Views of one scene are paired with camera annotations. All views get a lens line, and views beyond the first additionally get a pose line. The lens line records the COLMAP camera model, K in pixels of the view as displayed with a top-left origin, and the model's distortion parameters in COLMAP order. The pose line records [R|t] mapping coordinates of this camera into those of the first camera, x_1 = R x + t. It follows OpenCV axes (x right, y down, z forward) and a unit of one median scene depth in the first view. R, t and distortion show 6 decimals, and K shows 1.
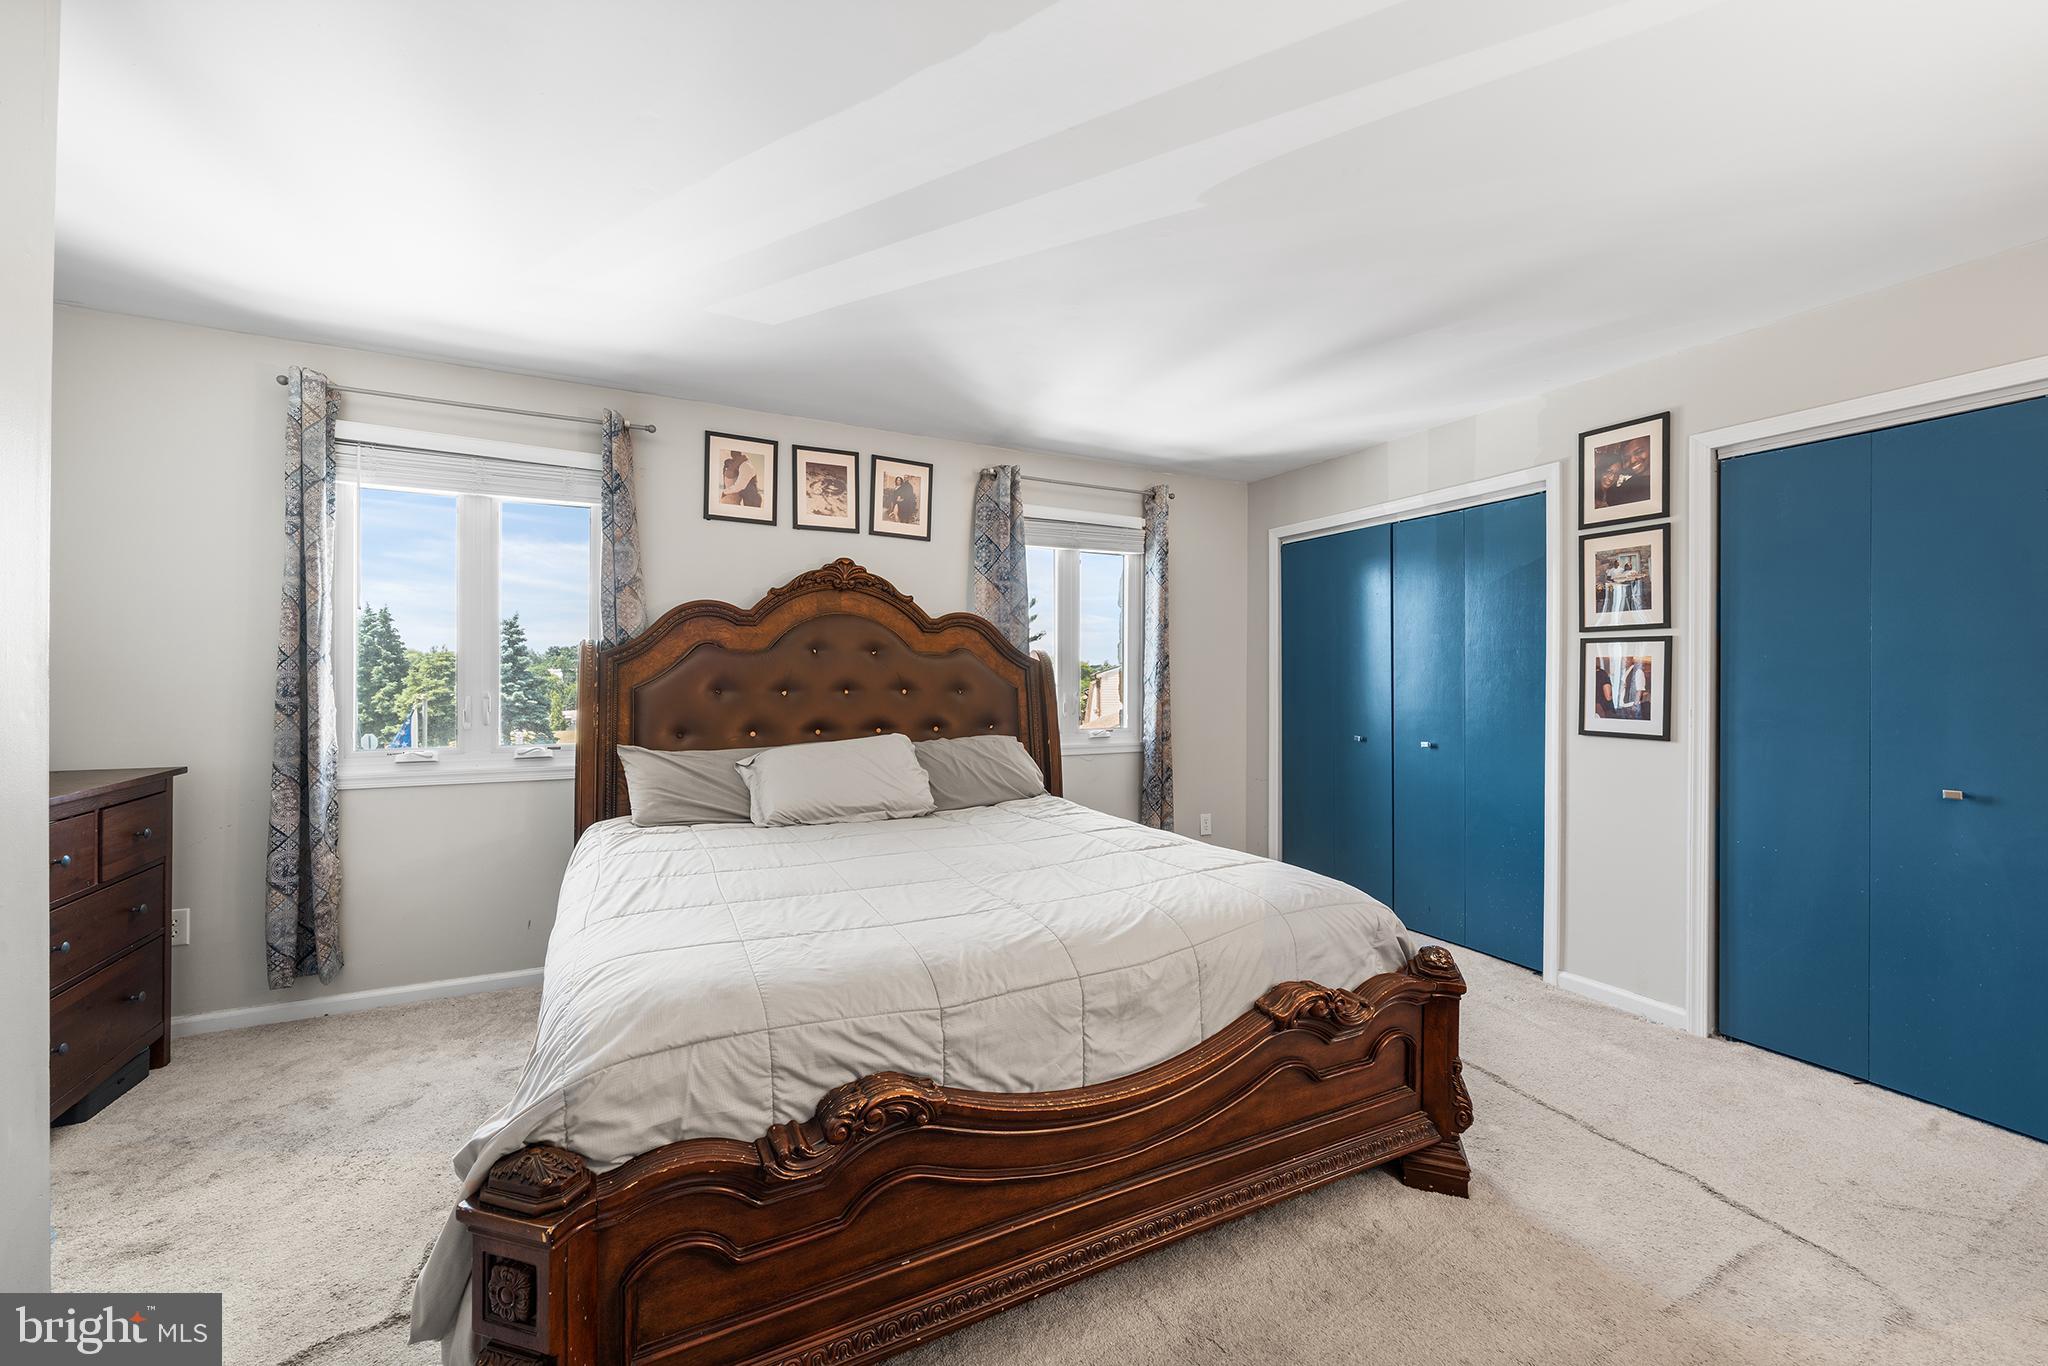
lens RADIAL K [[797.3, 0, 1023.9], [0, 797.3, 684.8], [0, 0, 1]] dist [-0.001985, 0.000043]
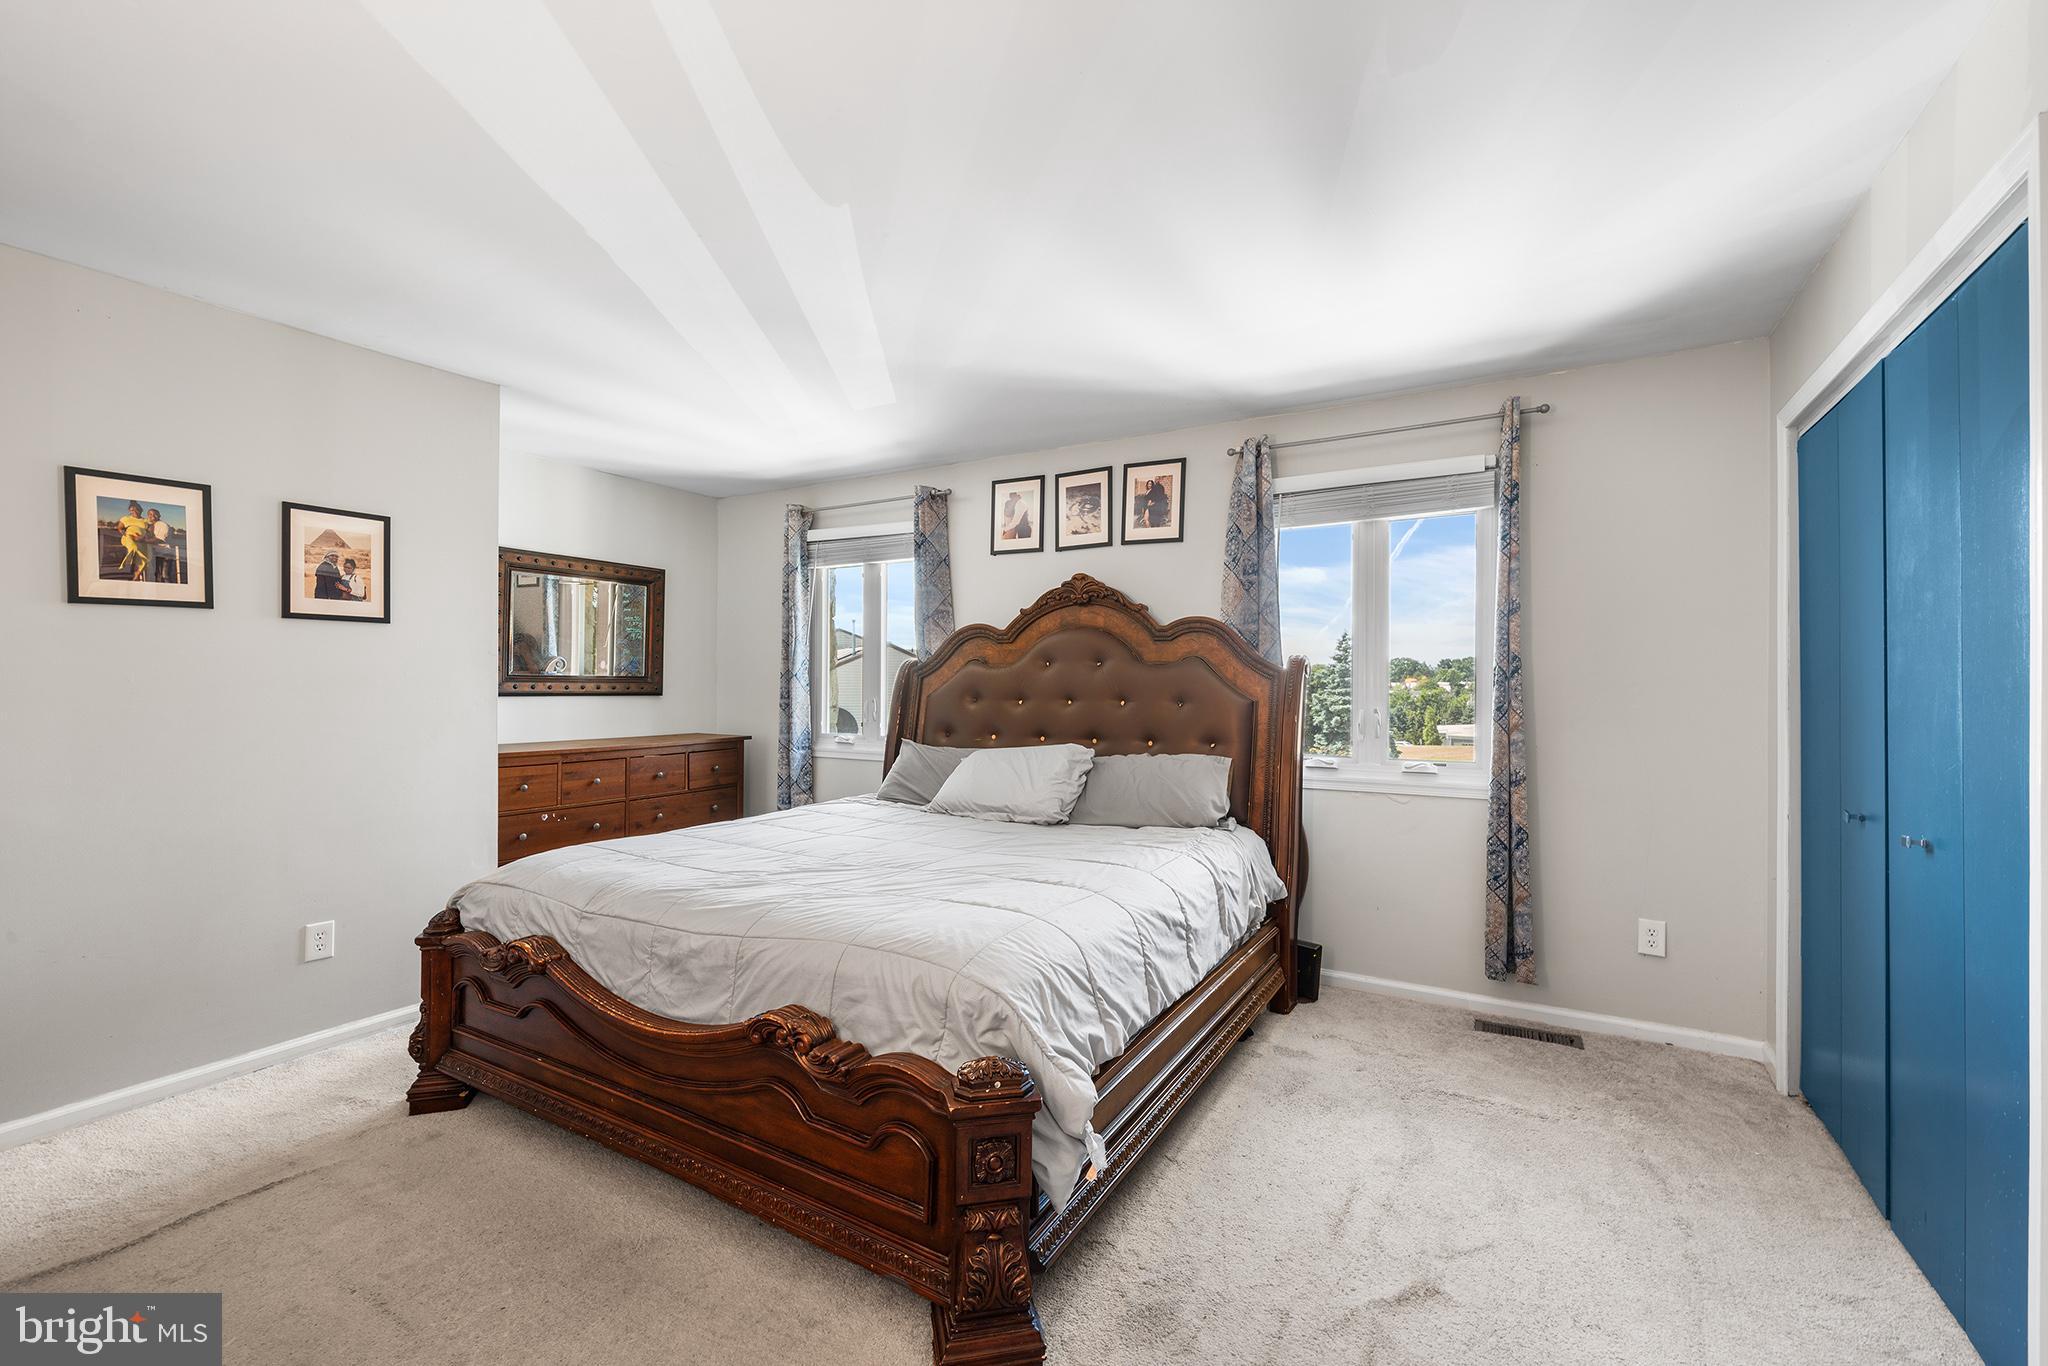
lens RADIAL K [[859.4, 0, 1028.2], [0, 859.4, 689.6], [0, 0, 1]] dist [-0.002443, -0.000262]
pose [[0.533895, 0.002242, -0.845548, 0.670313], [-0.011645, 0.999921, -0.004701, -0.001676], [0.845470, 0.012356, 0.533879, 0.338828]]
